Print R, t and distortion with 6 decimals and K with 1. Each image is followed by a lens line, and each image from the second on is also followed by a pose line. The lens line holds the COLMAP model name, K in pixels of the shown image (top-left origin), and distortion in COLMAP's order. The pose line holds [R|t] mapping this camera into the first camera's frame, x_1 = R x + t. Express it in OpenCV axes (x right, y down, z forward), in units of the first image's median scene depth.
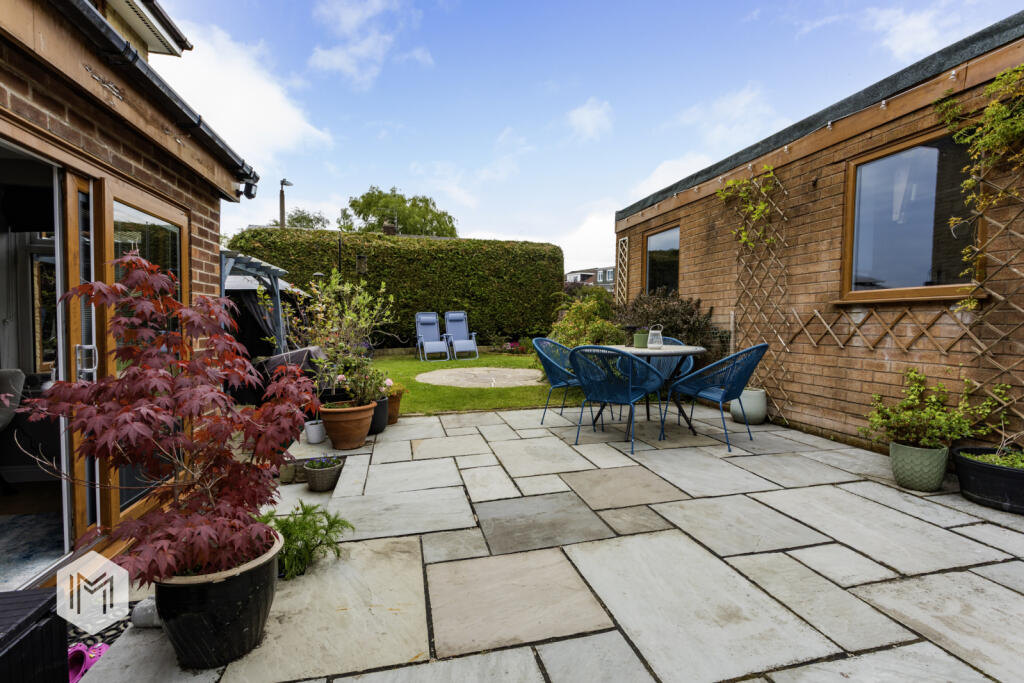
lens RADIAL K [[484.1, 0, 512.0], [0, 484.1, 341.5], [0, 0, 1]] dist [0.001054, 0.000233]
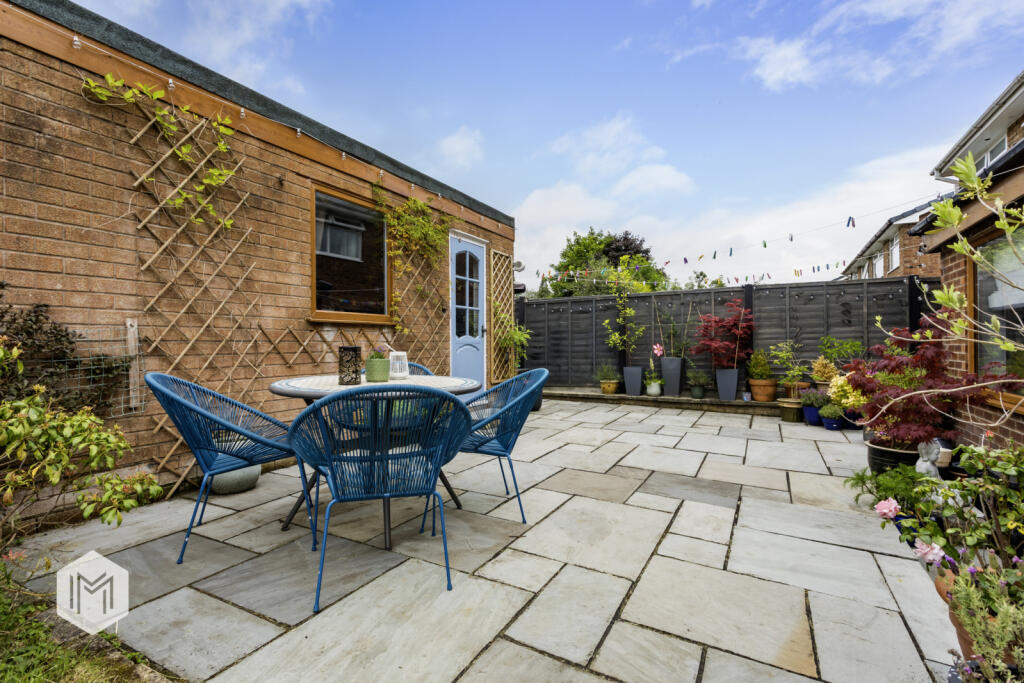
lens RADIAL K [[484.1, 0, 512.0], [0, 484.1, 341.5], [0, 0, 1]] dist [0.001054, 0.000233]
pose [[-0.753680, -0.002889, 0.657235, -0.289387], [0.025994, 0.999077, 0.034200, -0.060153], [-0.656727, 0.042860, -0.752909, 1.492782]]
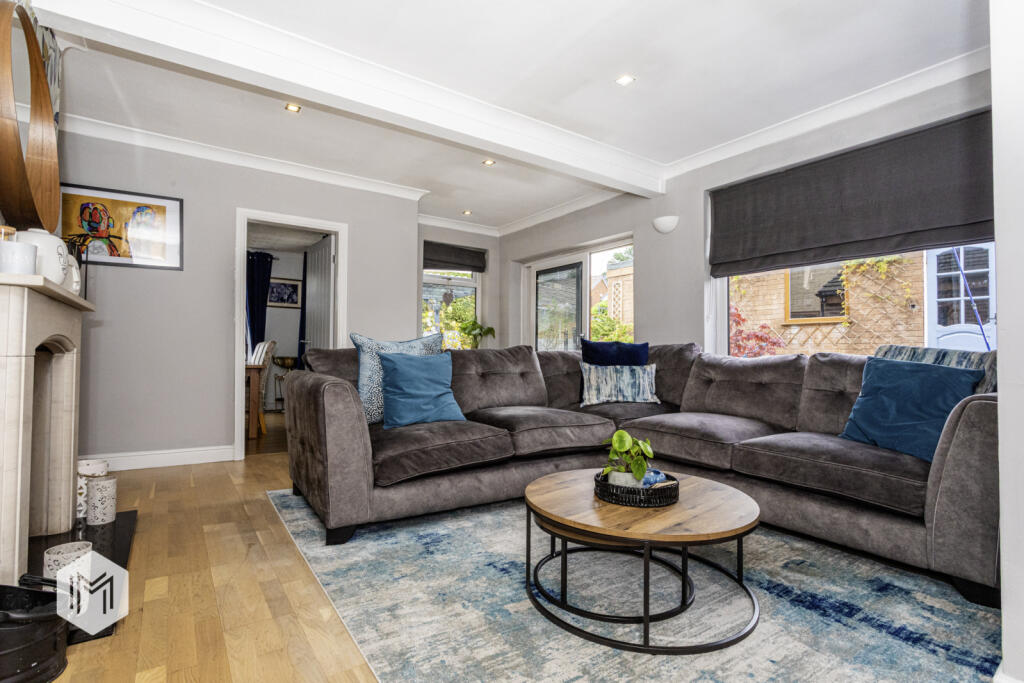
lens RADIAL K [[489.9, 0, 512.0], [0, 489.9, 341.5], [0, 0, 1]] dist [-0.016203, 0.000762]
pose [[0.928341, 0.014582, 0.371444, -1.243727], [0.009118, 0.998037, -0.061967, 0.119837], [-0.371618, 0.060913, 0.926385, -0.542132]]
